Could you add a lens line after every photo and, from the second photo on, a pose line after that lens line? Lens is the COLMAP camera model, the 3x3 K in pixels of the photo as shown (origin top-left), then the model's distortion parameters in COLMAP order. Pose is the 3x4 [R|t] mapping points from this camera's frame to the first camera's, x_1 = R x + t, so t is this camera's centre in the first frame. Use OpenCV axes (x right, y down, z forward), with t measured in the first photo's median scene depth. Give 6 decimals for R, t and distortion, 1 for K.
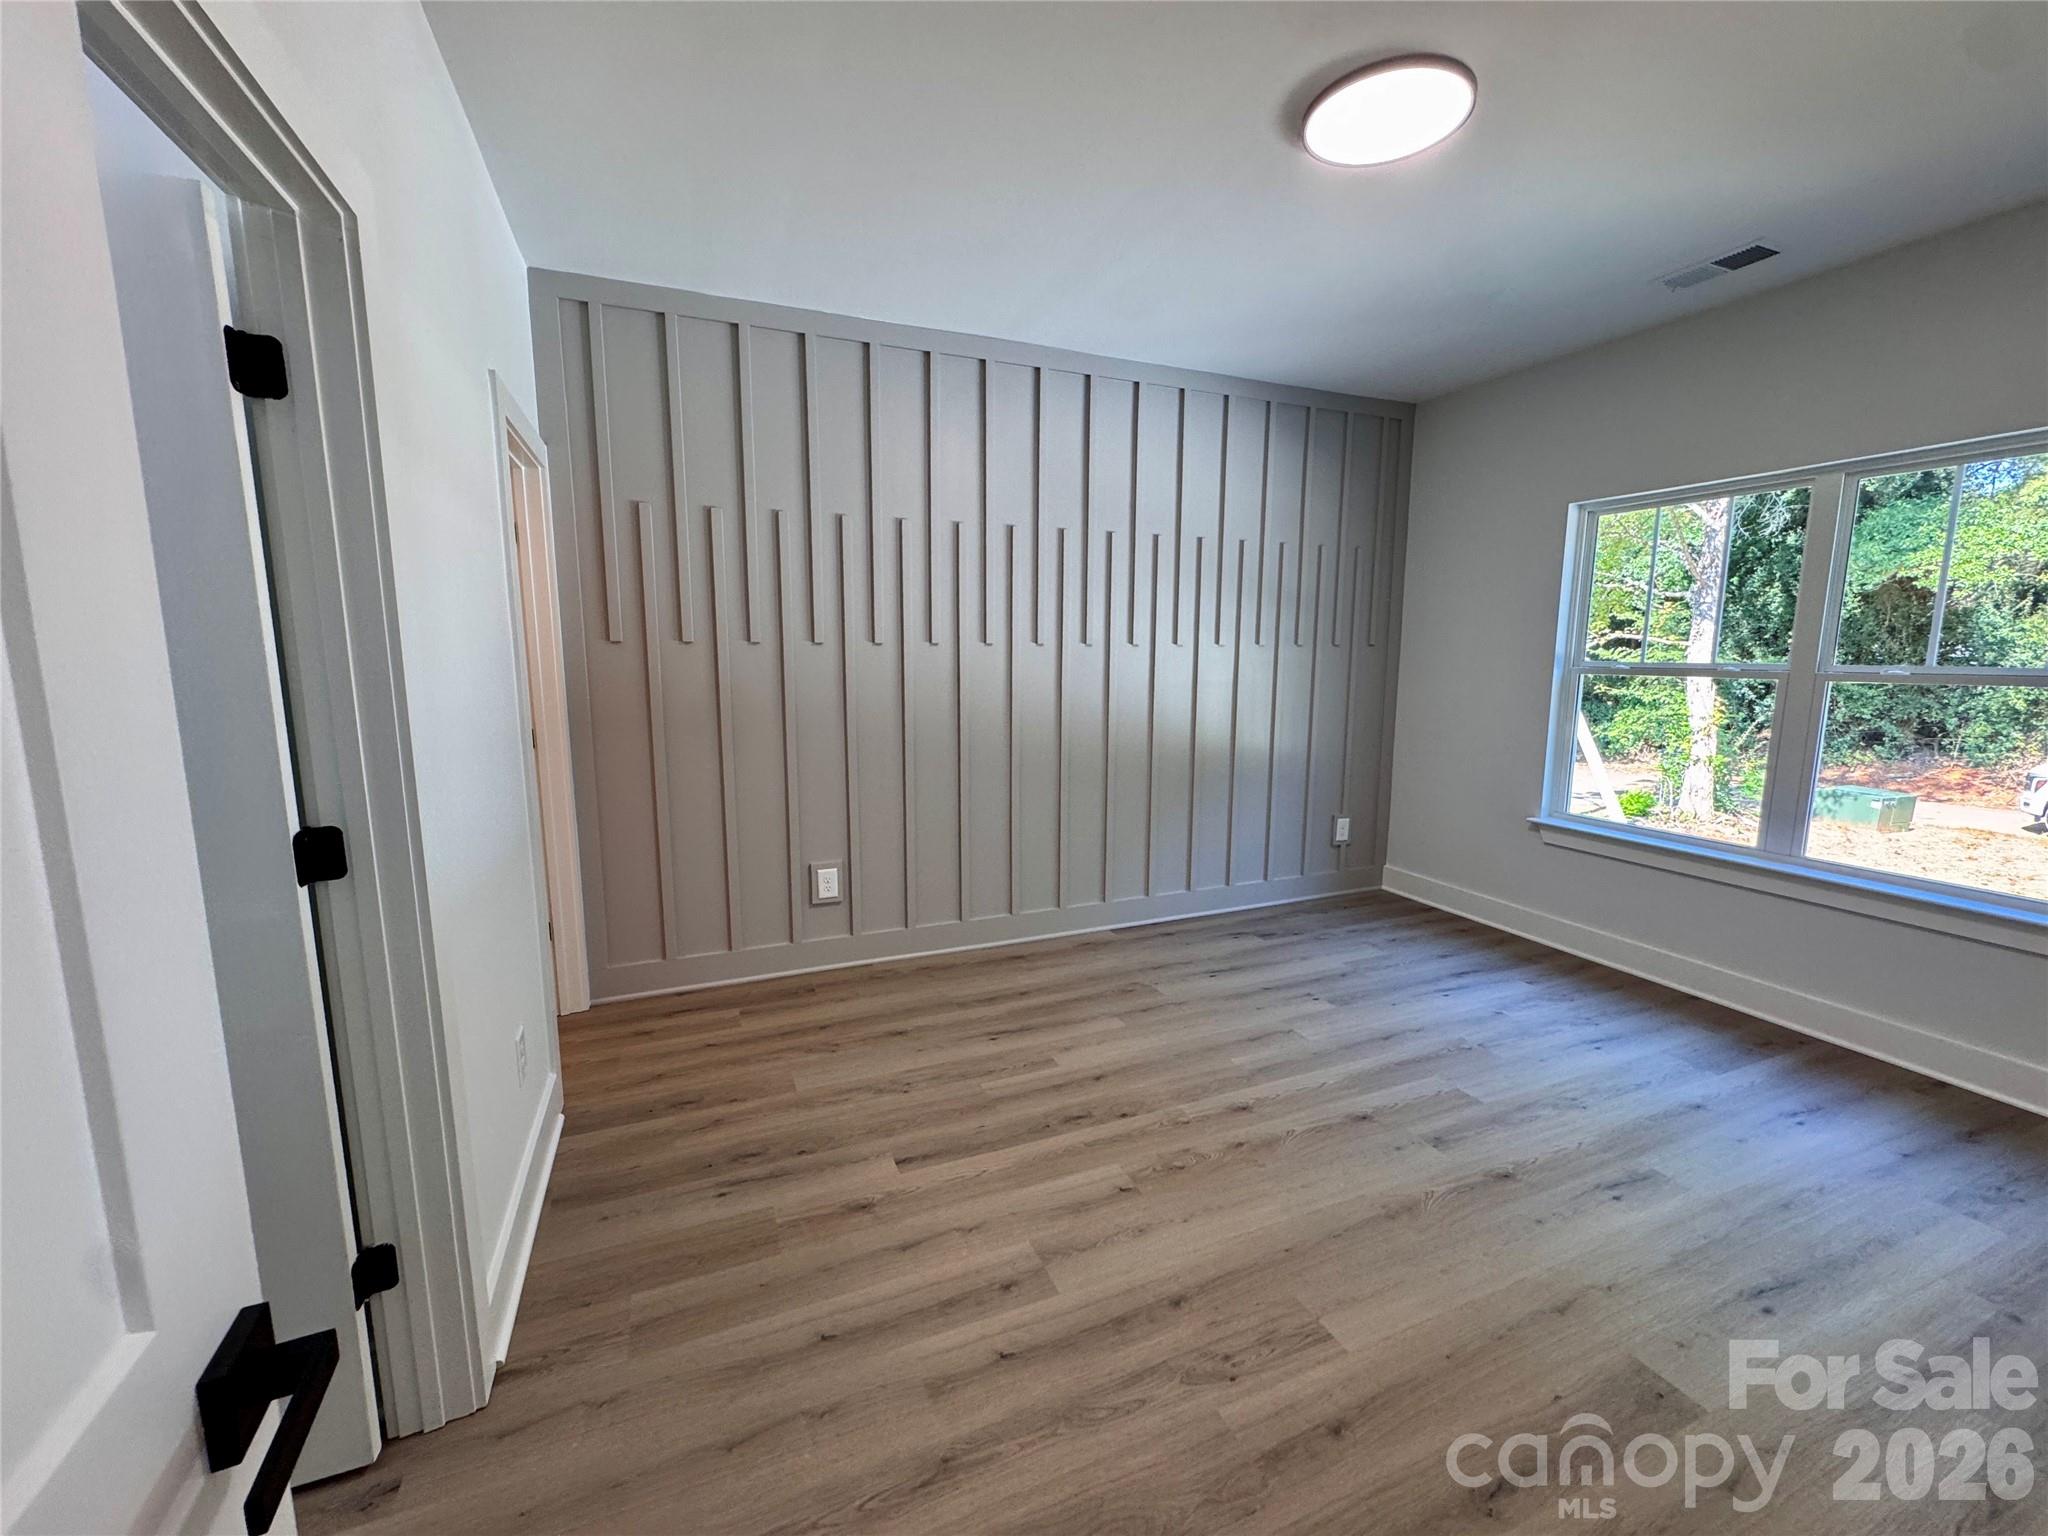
lens RADIAL K [[817.9, 0, 1025.3], [0, 817.9, 776.0], [0, 0, 1]] dist [-0.000801, -0.000474]
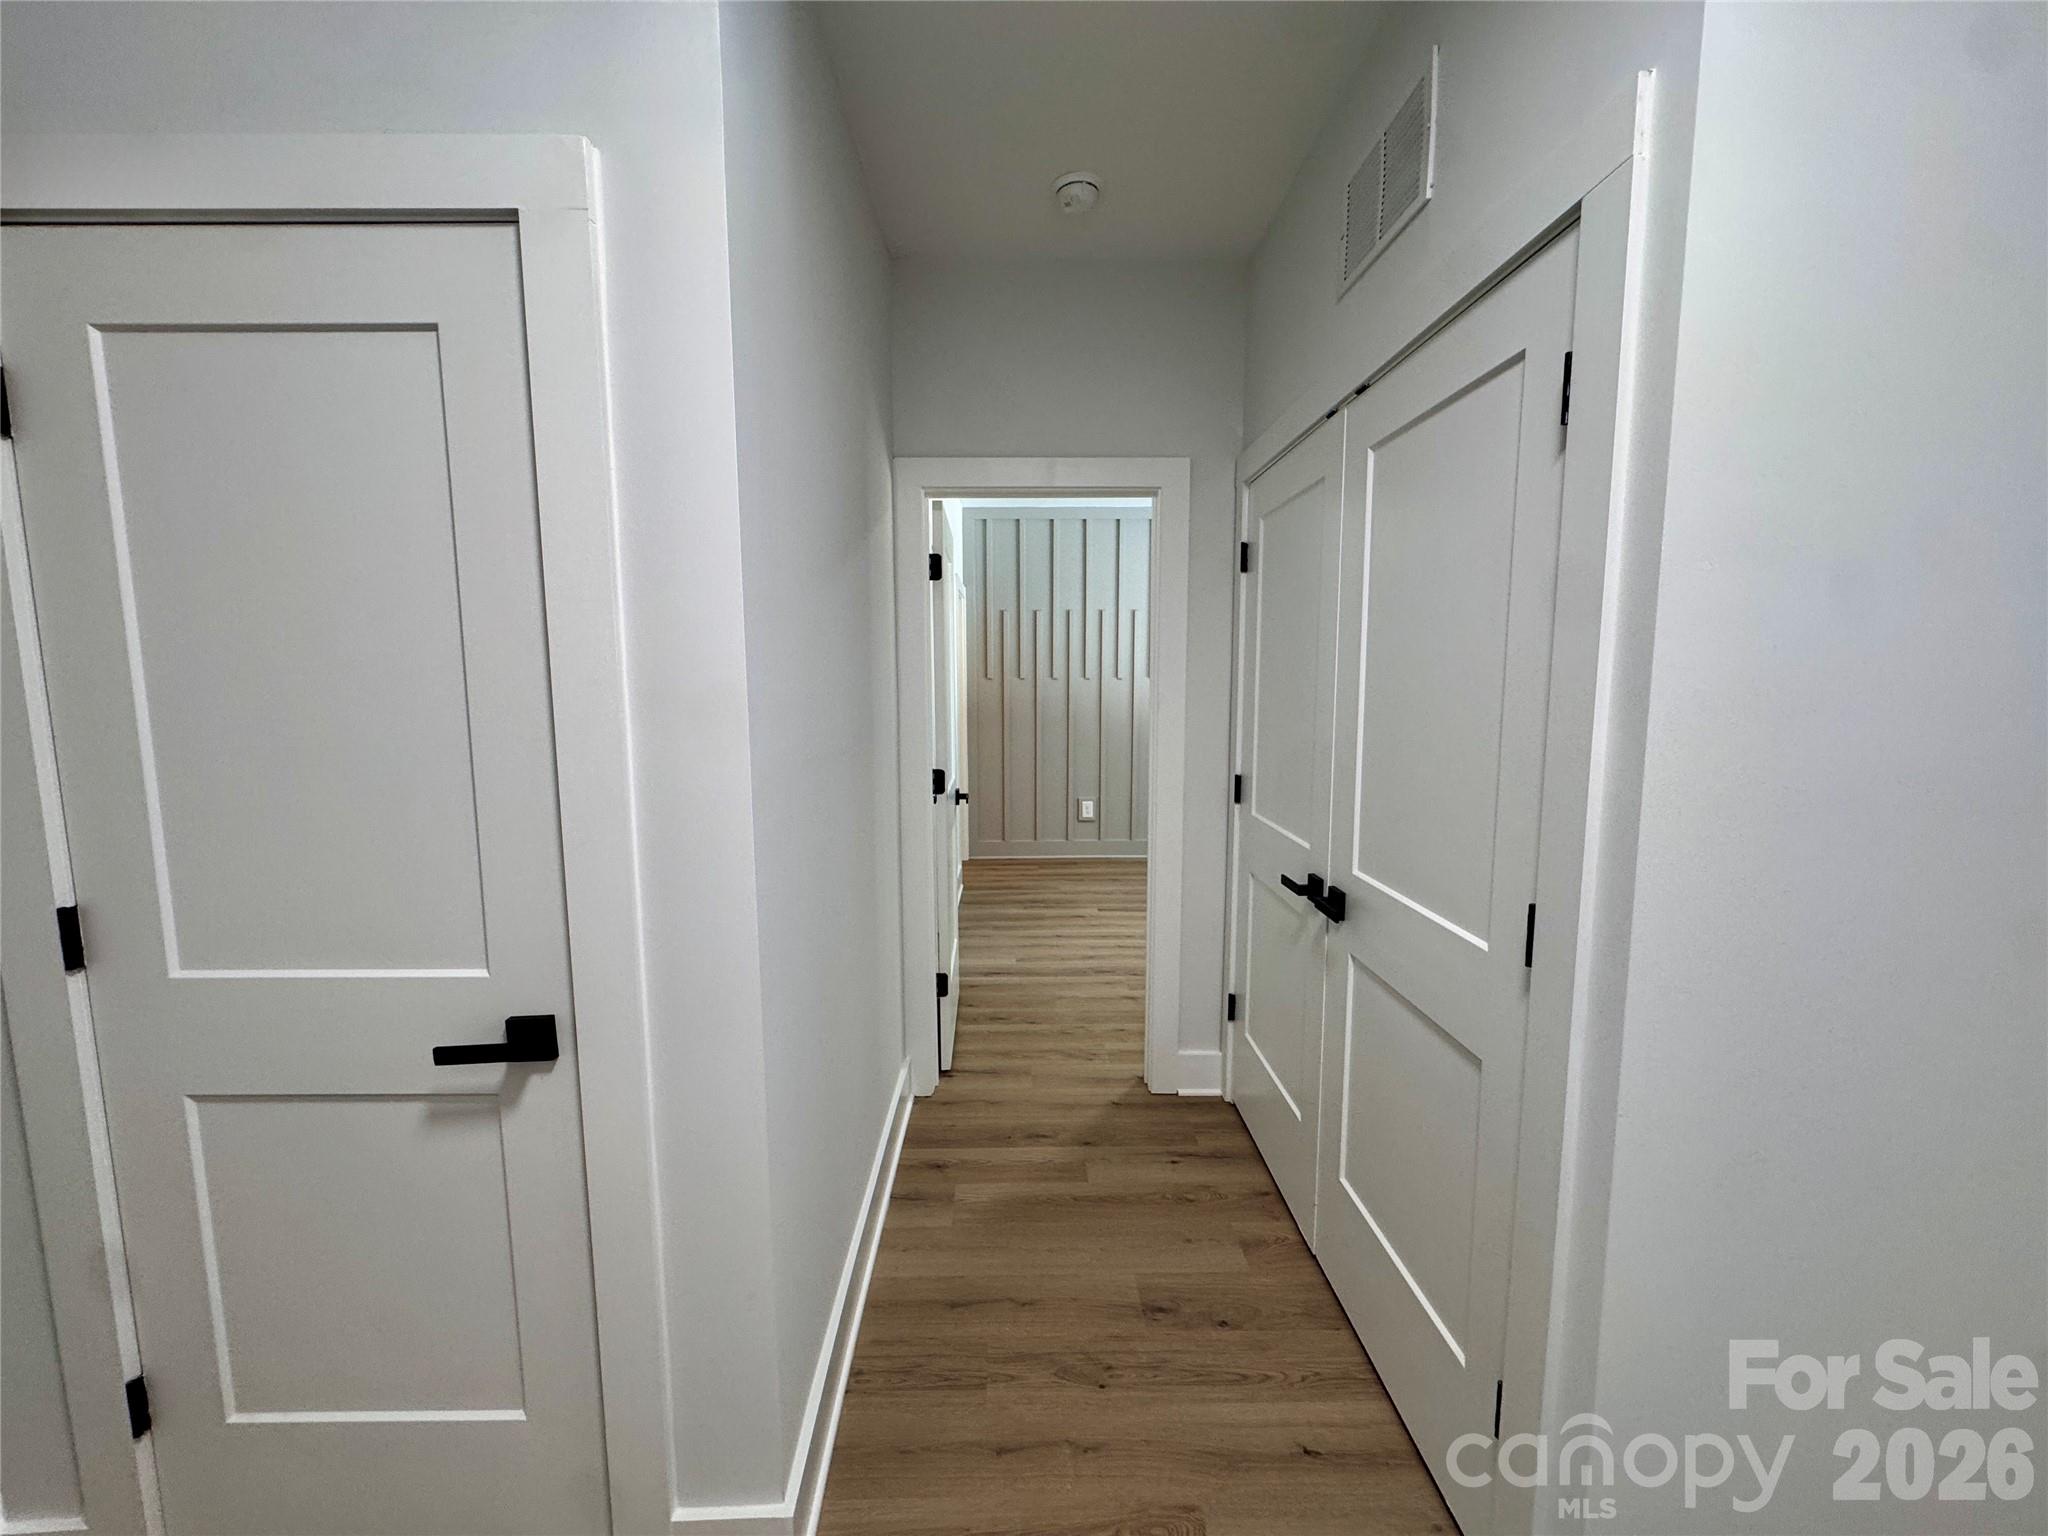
lens RADIAL K [[817.9, 0, 1016.8], [0, 817.9, 767.2], [0, 0, 1]] dist [-0.000801, -0.000474]
pose [[0.926233, 0.039437, -0.374882, 0.296071], [-0.049221, 0.998651, -0.016556, 0.077995], [0.373723, 0.033787, 0.926925, -0.758022]]
